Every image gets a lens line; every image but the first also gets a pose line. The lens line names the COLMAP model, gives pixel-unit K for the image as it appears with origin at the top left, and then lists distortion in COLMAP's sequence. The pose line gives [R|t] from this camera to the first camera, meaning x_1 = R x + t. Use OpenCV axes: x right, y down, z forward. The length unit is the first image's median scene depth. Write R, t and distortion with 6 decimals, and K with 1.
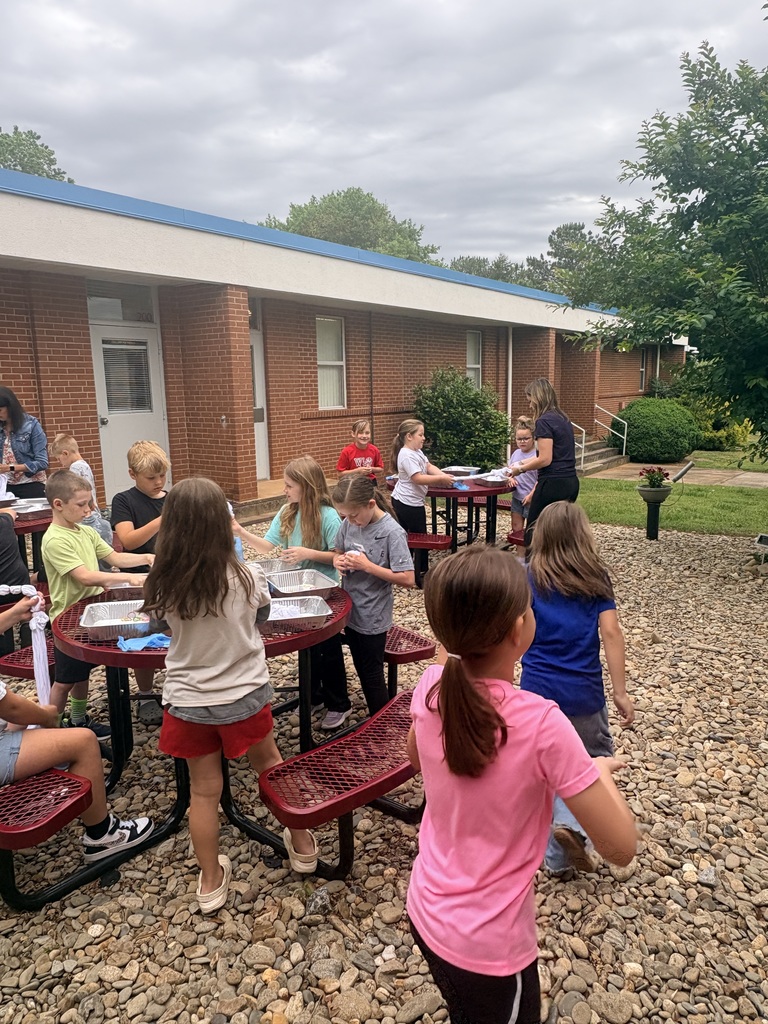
lens RADIAL K [[714.0, 0, 383.5], [0, 714.0, 514.6], [0, 0, 1]] dist [-0.005816, -0.000228]
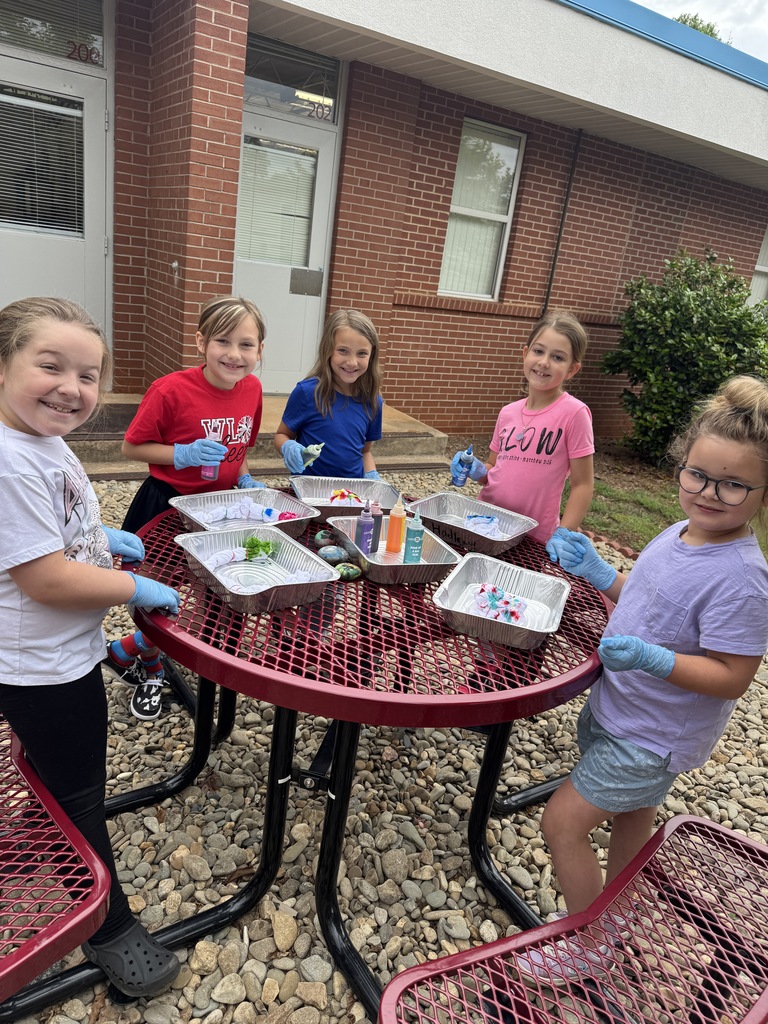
lens RADIAL K [[734.2, 0, 386.1], [0, 734.2, 507.1], [0, 0, 1]] dist [0.005575, -0.004928]
pose [[0.918254, 0.247450, -0.309156, 0.096793], [-0.208233, 0.965794, 0.154533, -0.063255], [0.336820, -0.077524, 0.938372, 0.416186]]
